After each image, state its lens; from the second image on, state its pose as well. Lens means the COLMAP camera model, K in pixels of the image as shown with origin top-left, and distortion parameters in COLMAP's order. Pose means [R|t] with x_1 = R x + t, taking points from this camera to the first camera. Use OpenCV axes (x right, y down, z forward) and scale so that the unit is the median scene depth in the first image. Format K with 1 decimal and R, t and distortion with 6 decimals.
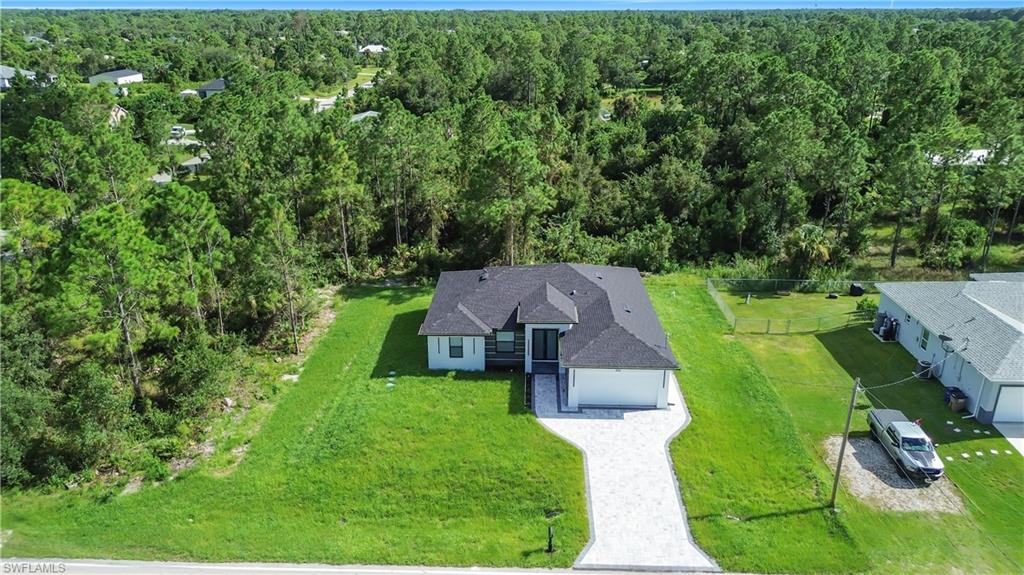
lens RADIAL K [[735.2, 0, 511.7], [0, 735.2, 286.5], [0, 0, 1]] dist [0.036079, -0.020507]
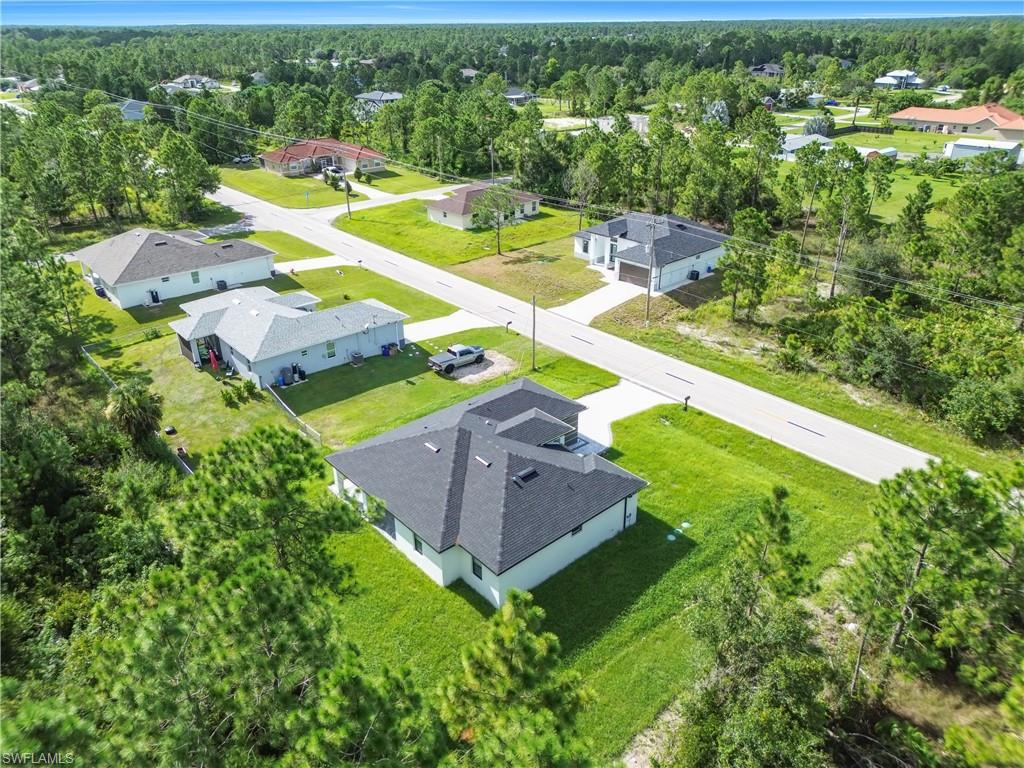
lens RADIAL K [[728.8, 0, 511.8], [0, 728.8, 382.6], [0, 0, 1]] dist [0.033617, -0.014156]
pose [[-0.688020, -0.320668, 0.651000, -0.520365], [0.259221, 0.729292, 0.633196, -0.604992], [-0.677815, 0.604404, -0.418644, 1.316466]]
